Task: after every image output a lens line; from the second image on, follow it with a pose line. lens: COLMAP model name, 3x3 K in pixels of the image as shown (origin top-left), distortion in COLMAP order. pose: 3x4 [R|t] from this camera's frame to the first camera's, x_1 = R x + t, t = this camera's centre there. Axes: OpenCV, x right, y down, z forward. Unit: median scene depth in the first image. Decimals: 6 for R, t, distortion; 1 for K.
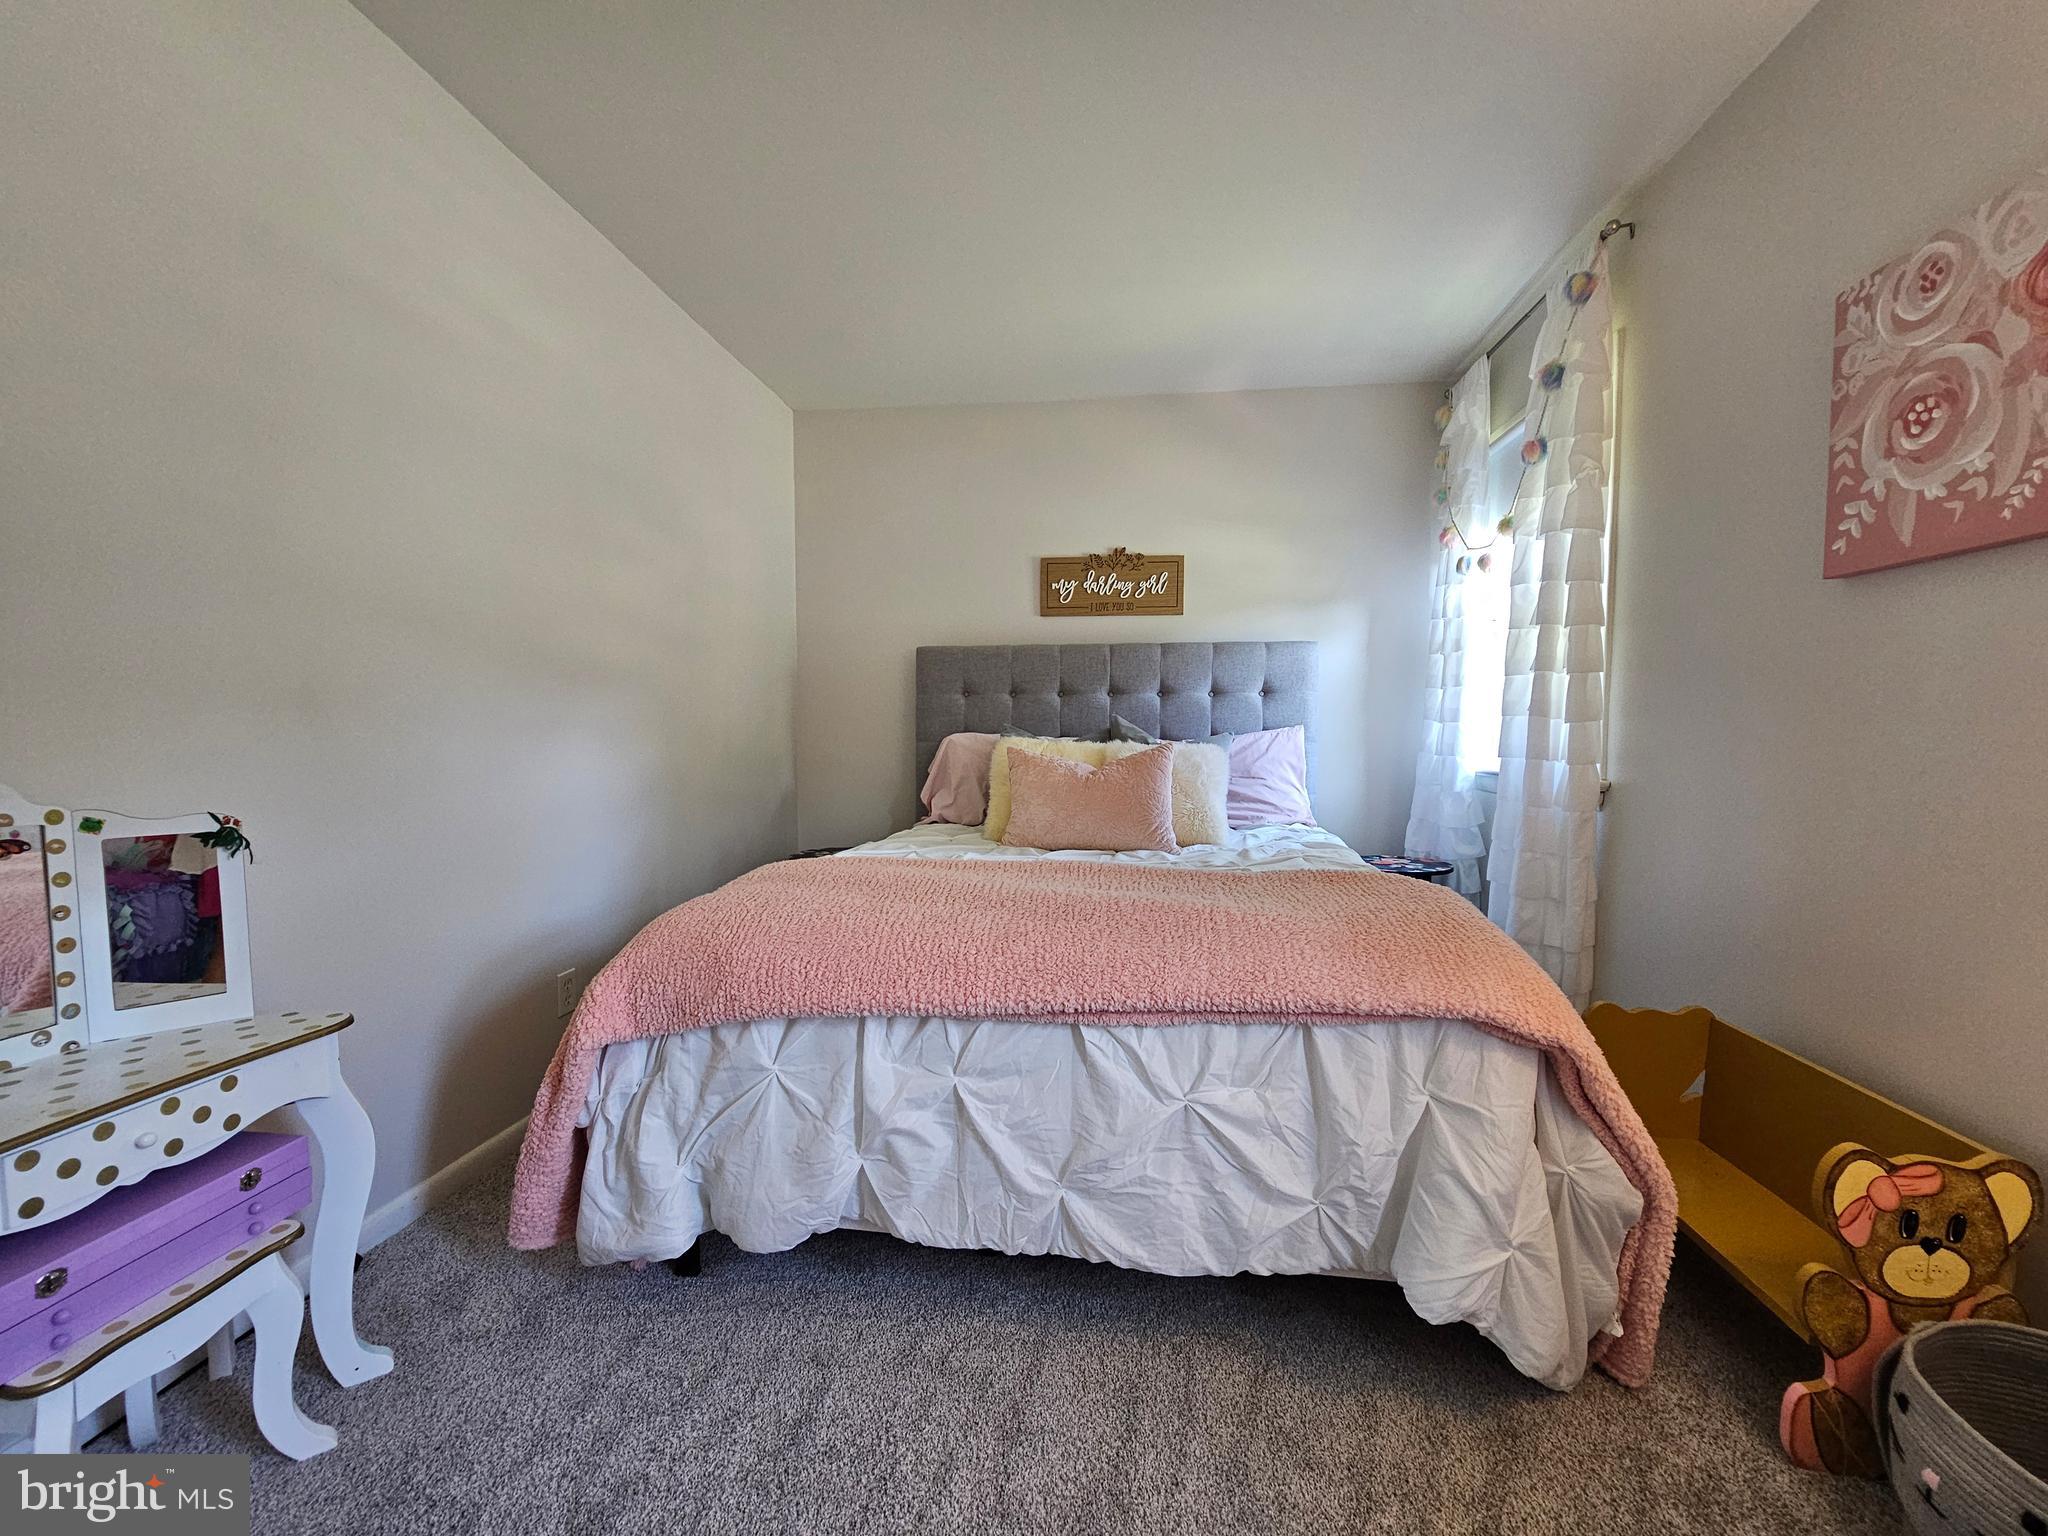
lens RADIAL K [[838.8, 0, 1019.6], [0, 838.8, 773.2], [0, 0, 1]] dist [0.000149, -0.000469]
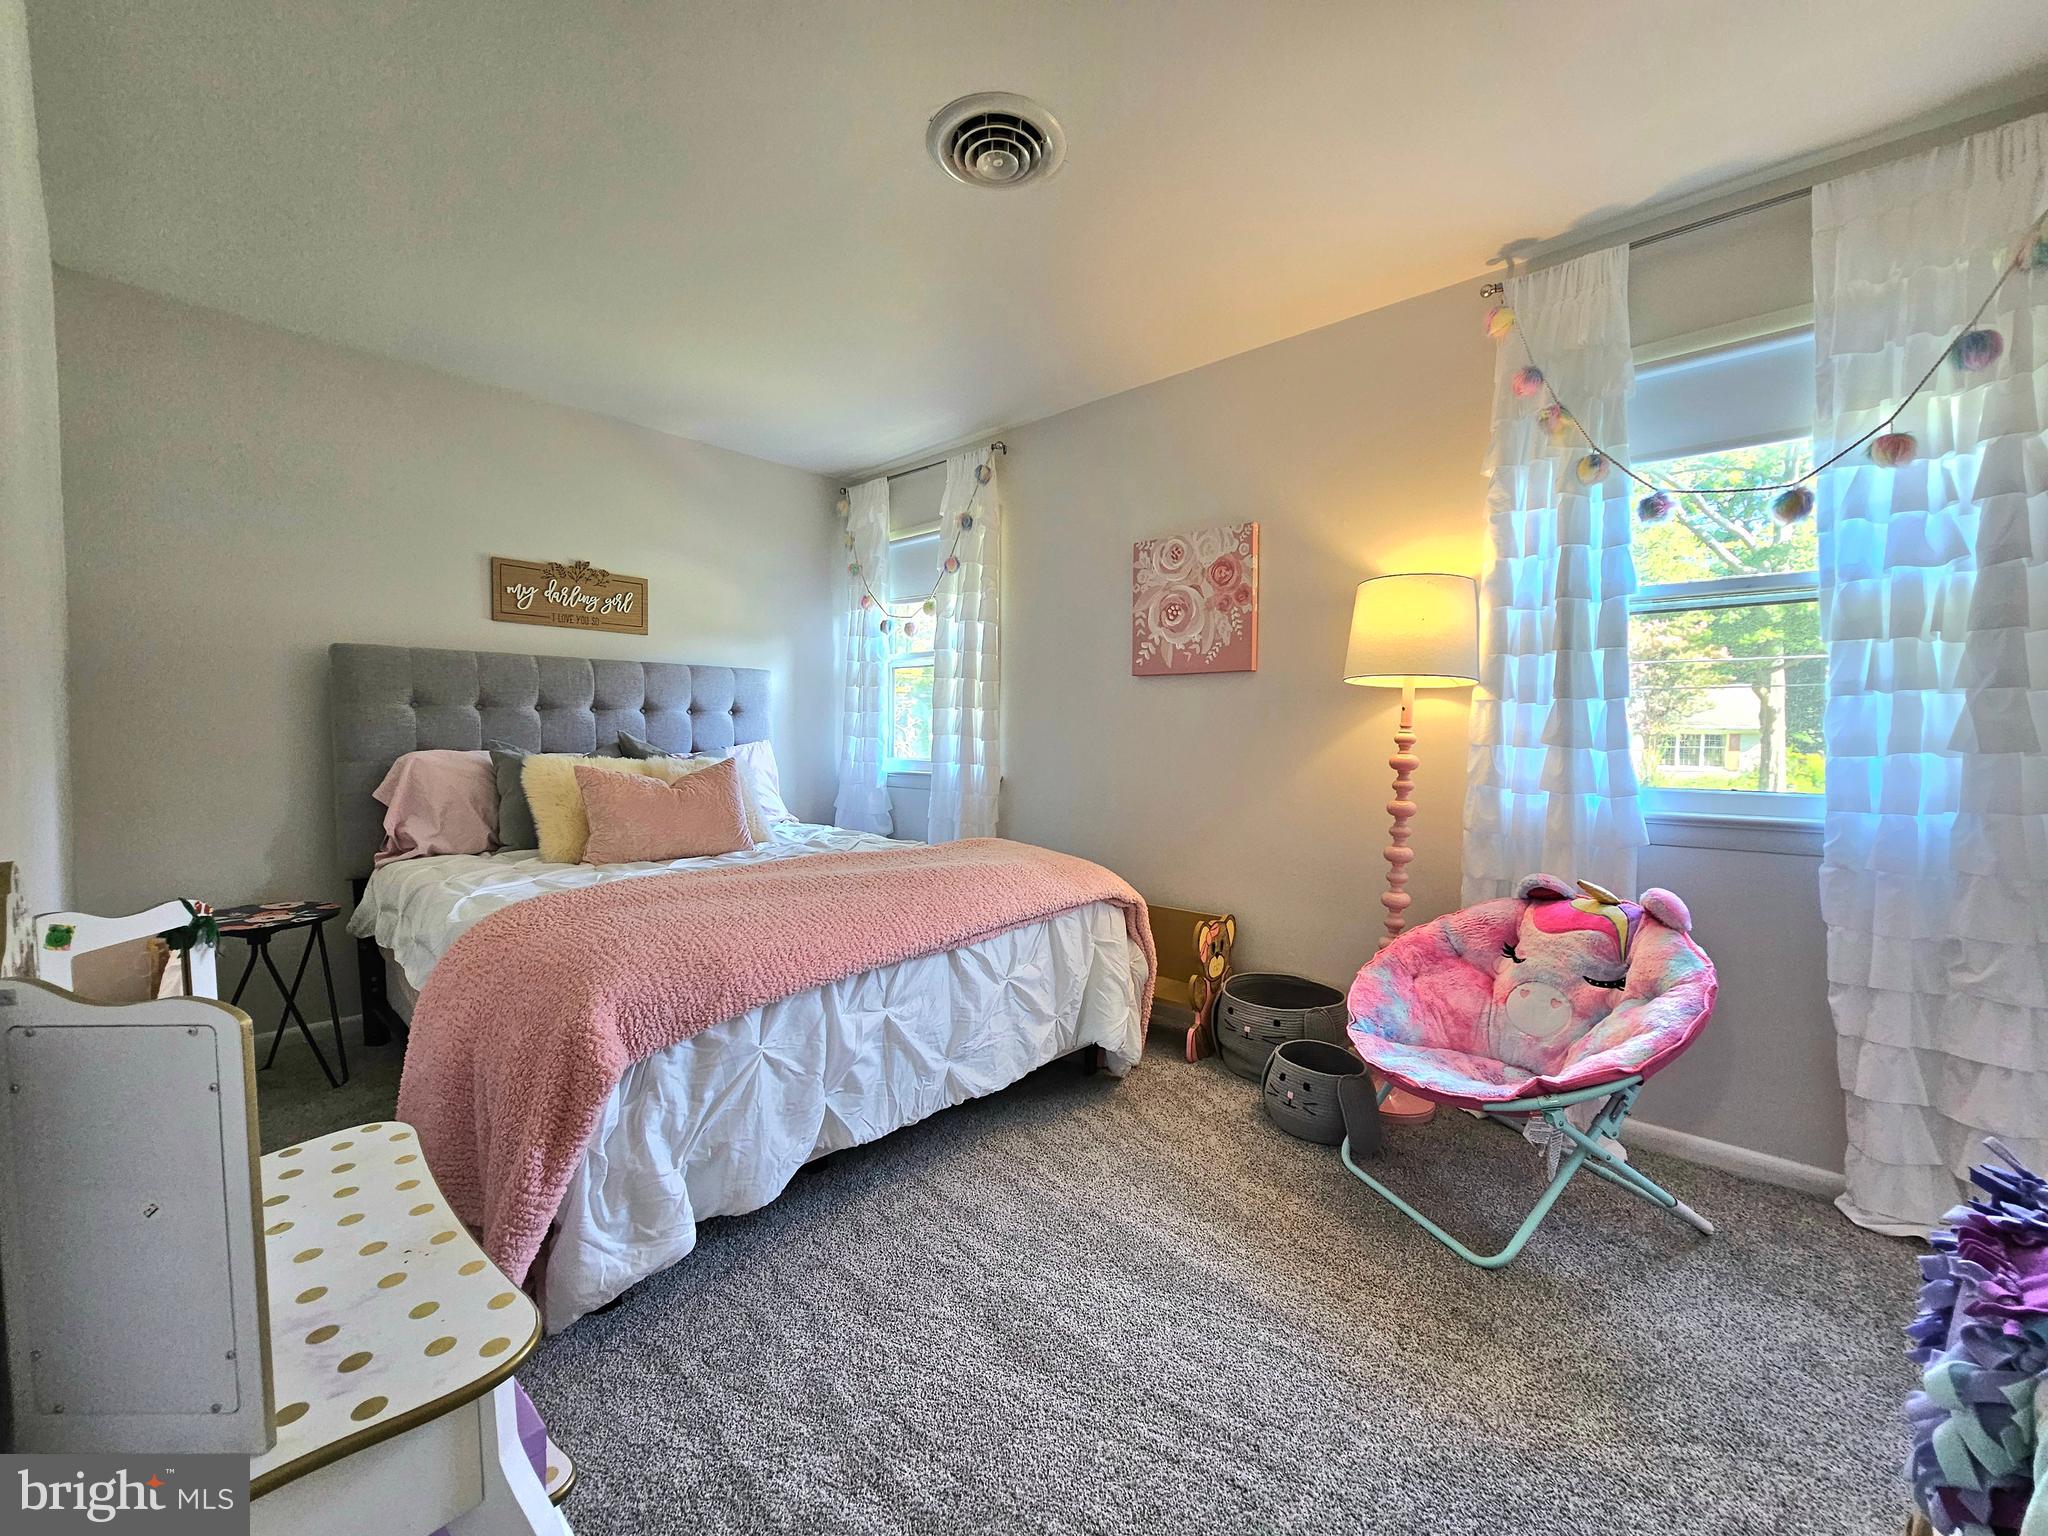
lens RADIAL K [[838.8, 0, 1021.3], [0, 838.8, 777.6], [0, 0, 1]] dist [0.000149, -0.000469]
pose [[0.574516, -0.041664, 0.817432, -1.029232], [0.039247, 0.998957, 0.023333, -0.039174], [-0.817552, 0.018677, 0.575552, 0.020426]]
